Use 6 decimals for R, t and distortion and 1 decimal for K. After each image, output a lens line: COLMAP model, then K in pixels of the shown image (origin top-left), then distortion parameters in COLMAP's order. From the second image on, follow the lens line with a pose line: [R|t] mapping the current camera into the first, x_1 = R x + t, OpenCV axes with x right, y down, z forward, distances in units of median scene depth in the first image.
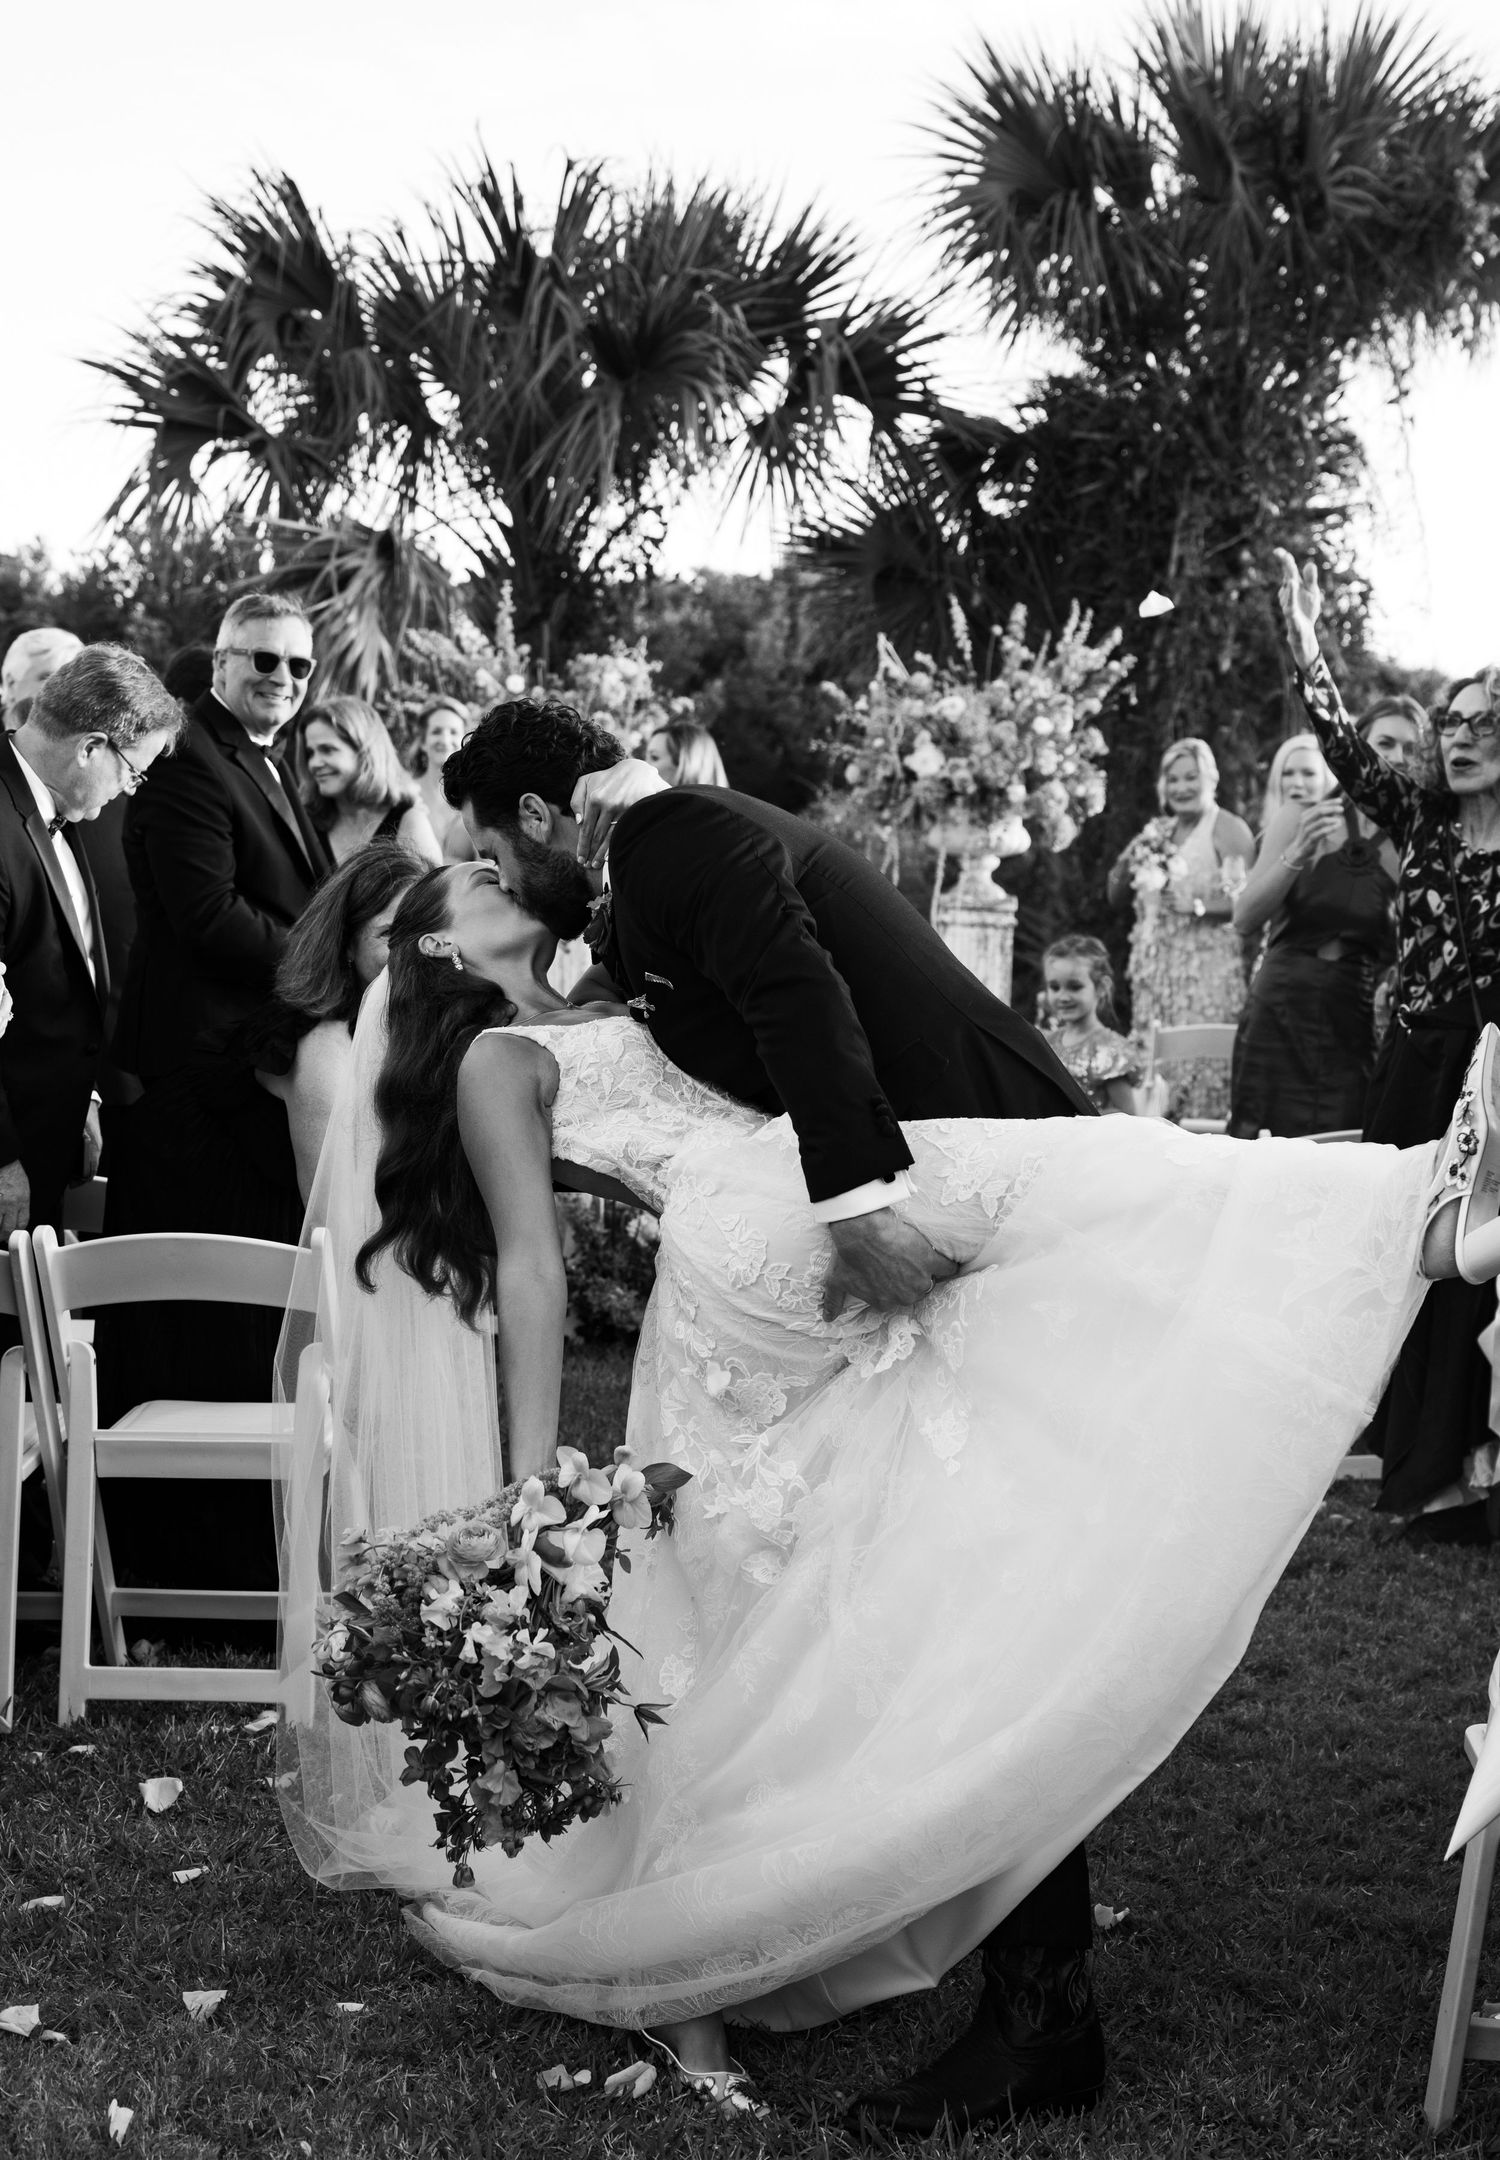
lens RADIAL K [[3470.3, 0, 750.0], [0, 3470.3, 1080.0], [0, 0, 1]] dist [-0.029172, 0.038806]
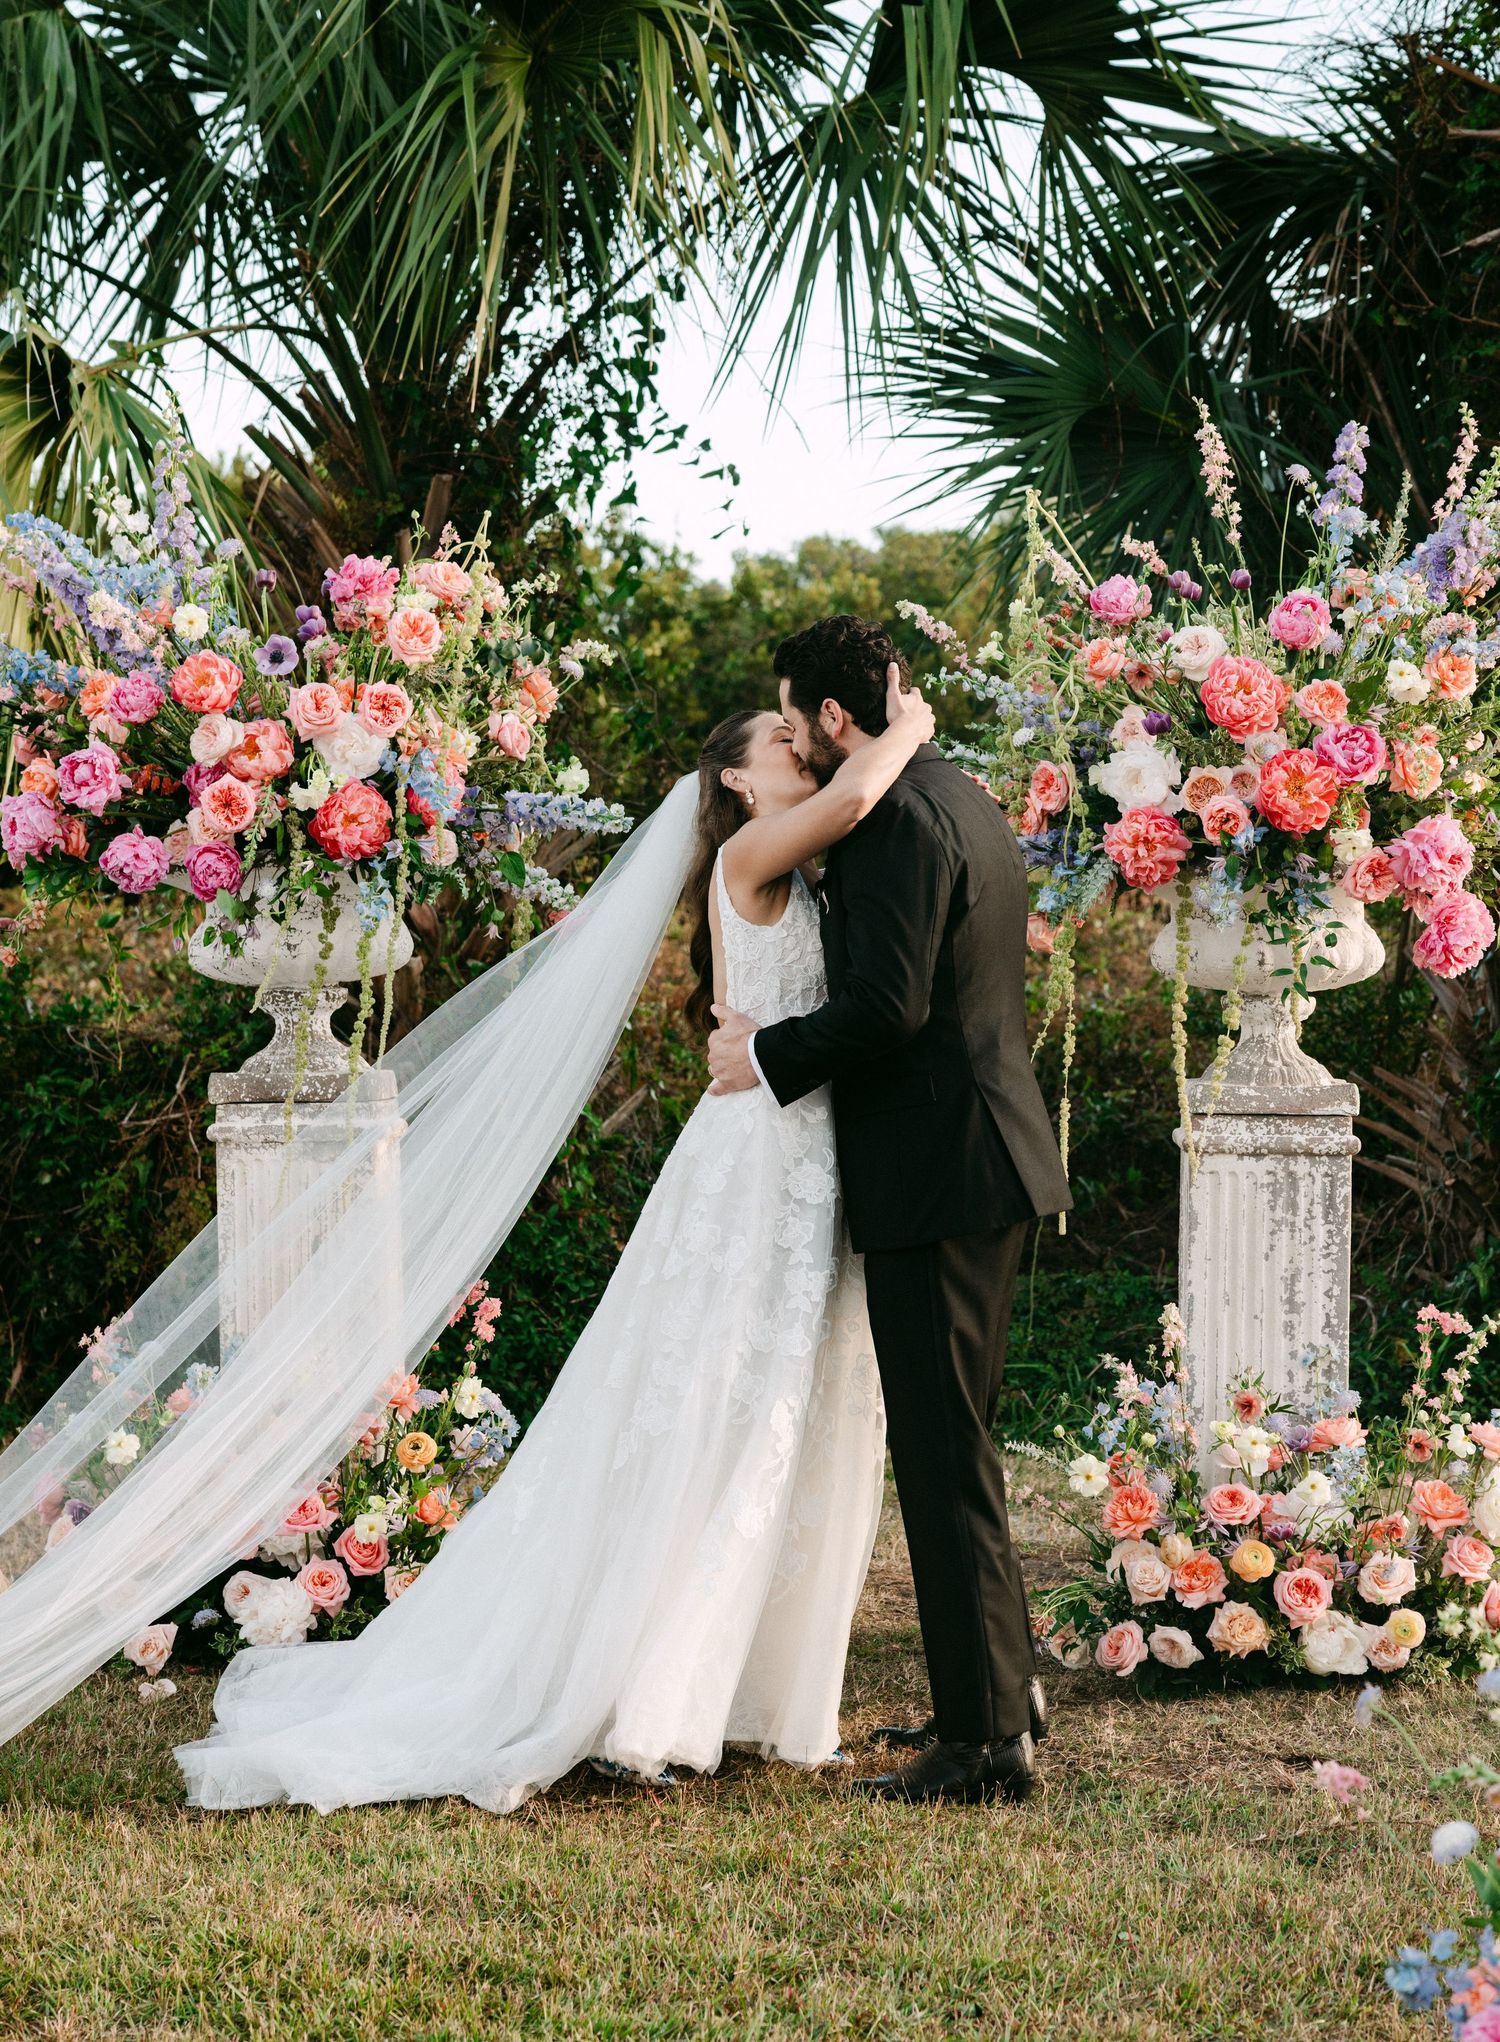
lens RADIAL K [[4485.9, 0, 742.9], [0, 4485.9, 914.8], [0, 0, 1]] dist [-0.037351, -0.033355]
pose [[0.997776, -0.022056, -0.062906, 0.034651], [0.017534, 0.997283, -0.071546, -0.034003], [0.064313, 0.070284, 0.995452, 0.423239]]
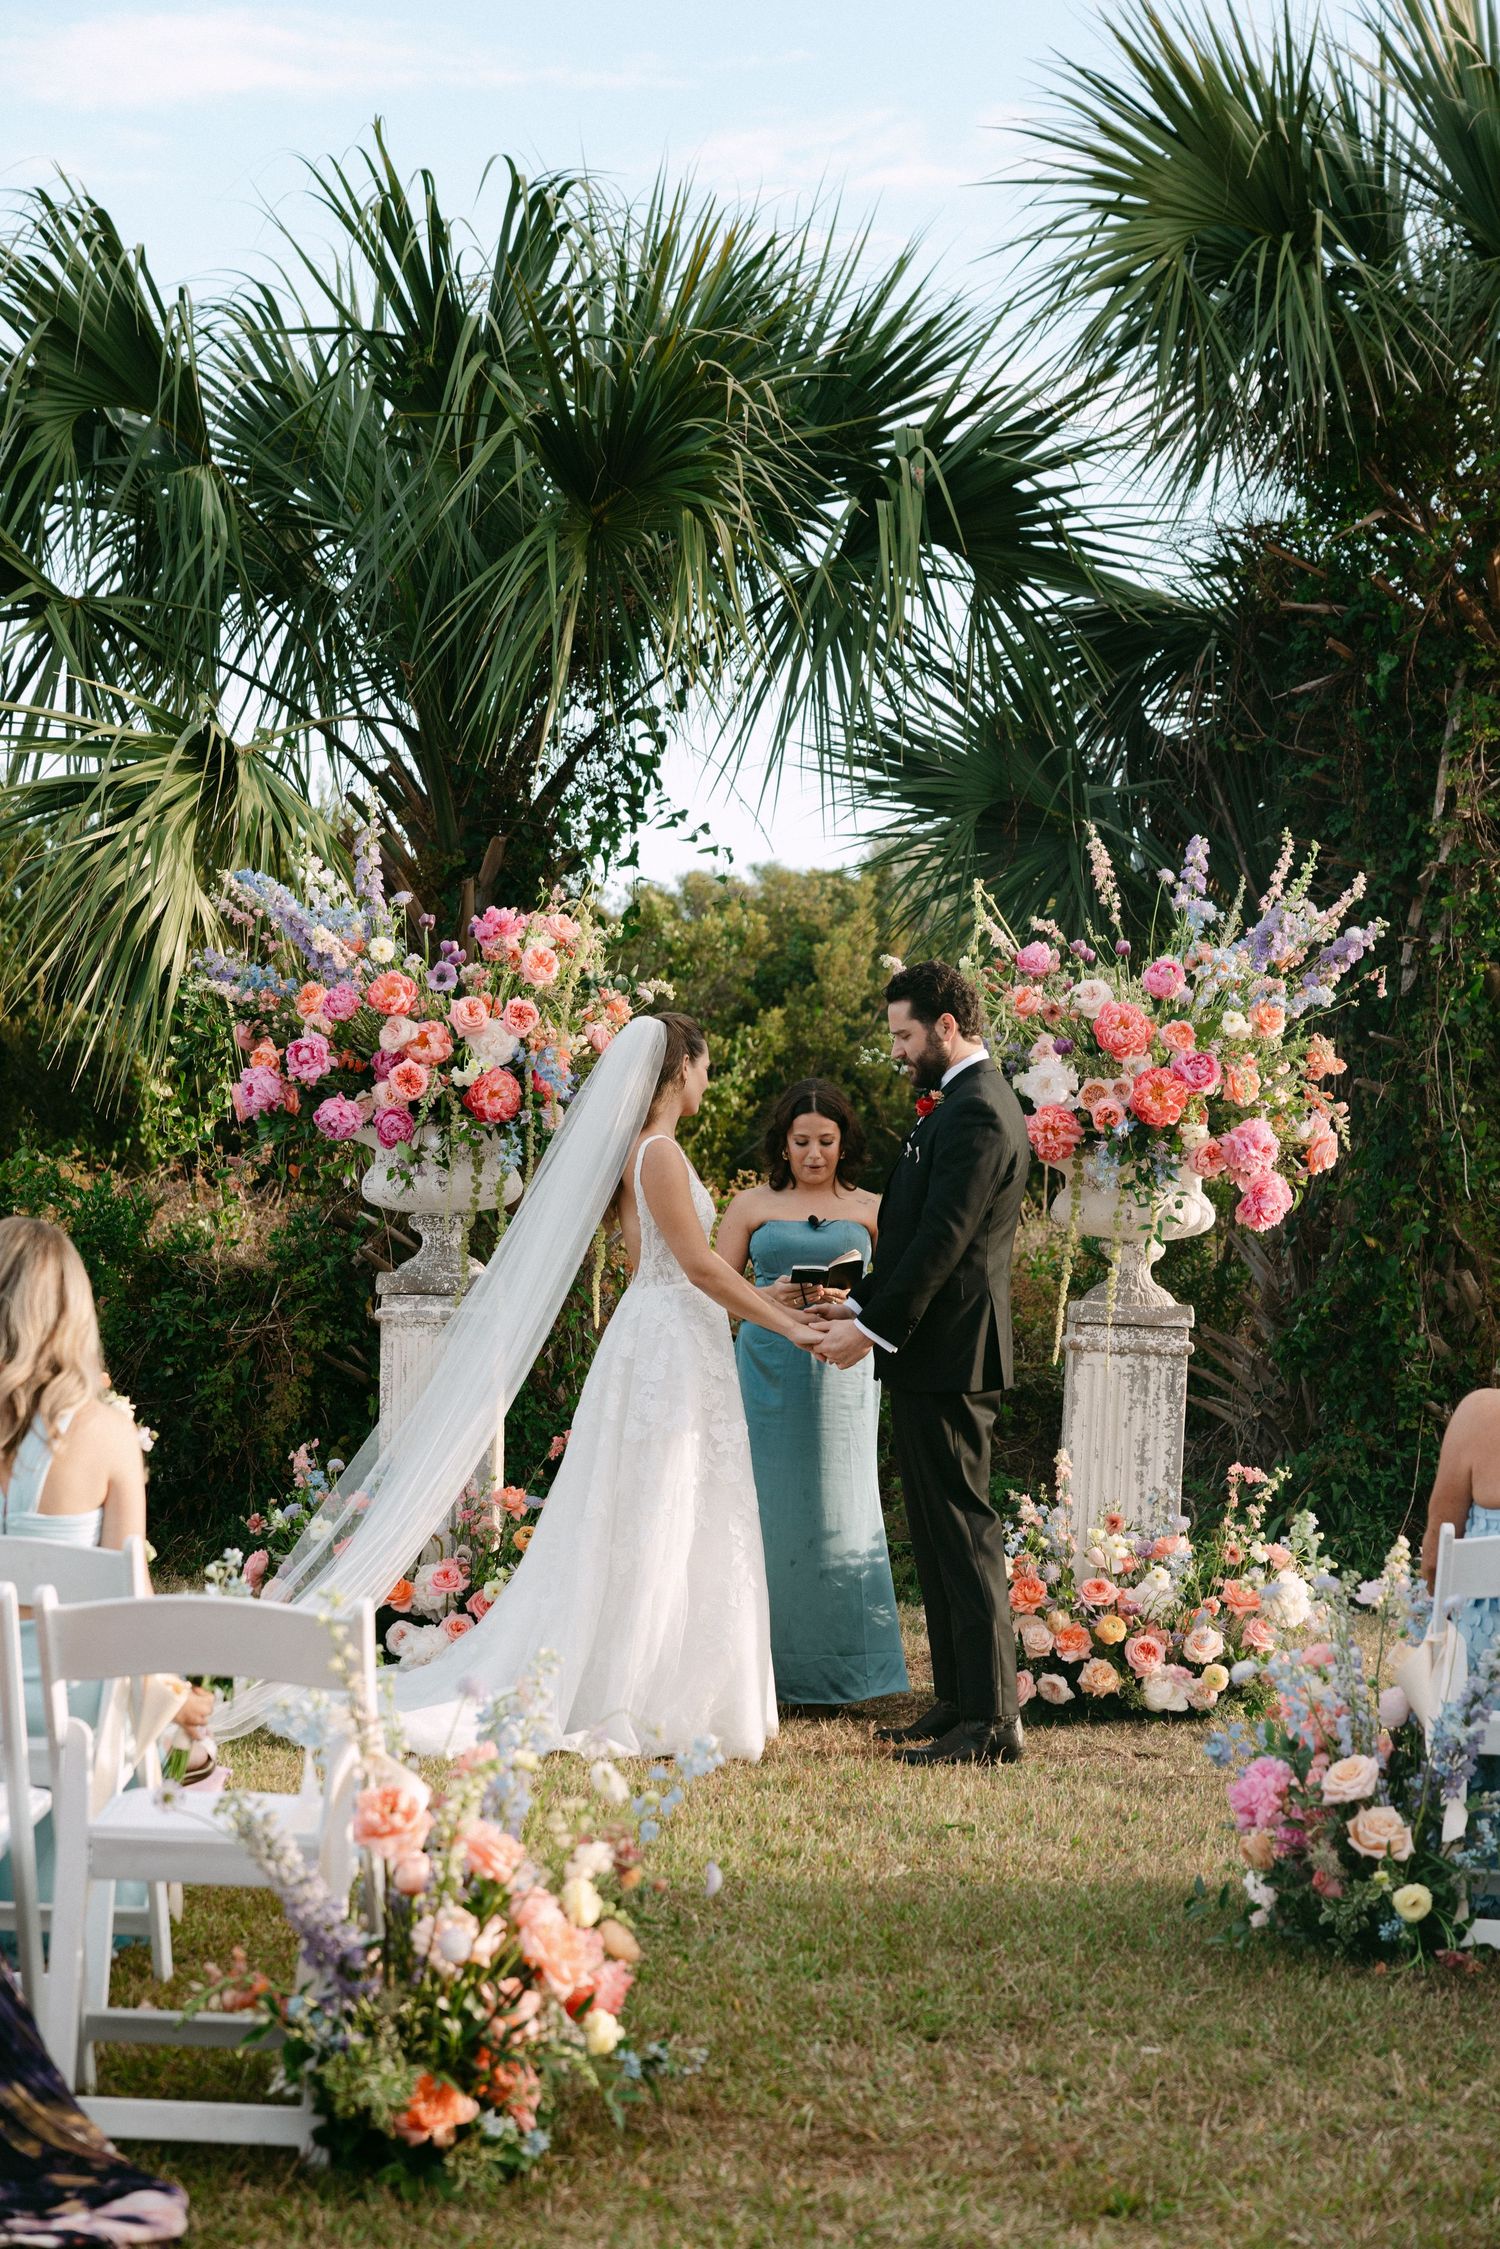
lens RADIAL K [[4462.7, 0, 750.0], [0, 4462.7, 1124.5], [0, 0, 1]] dist [-0.059181, -0.016638]
pose [[0.999666, 0.012113, -0.022841, 0.015433], [-0.014259, 0.995256, -0.096236, -0.007533], [0.021567, 0.096529, 0.995096, 0.204388]]
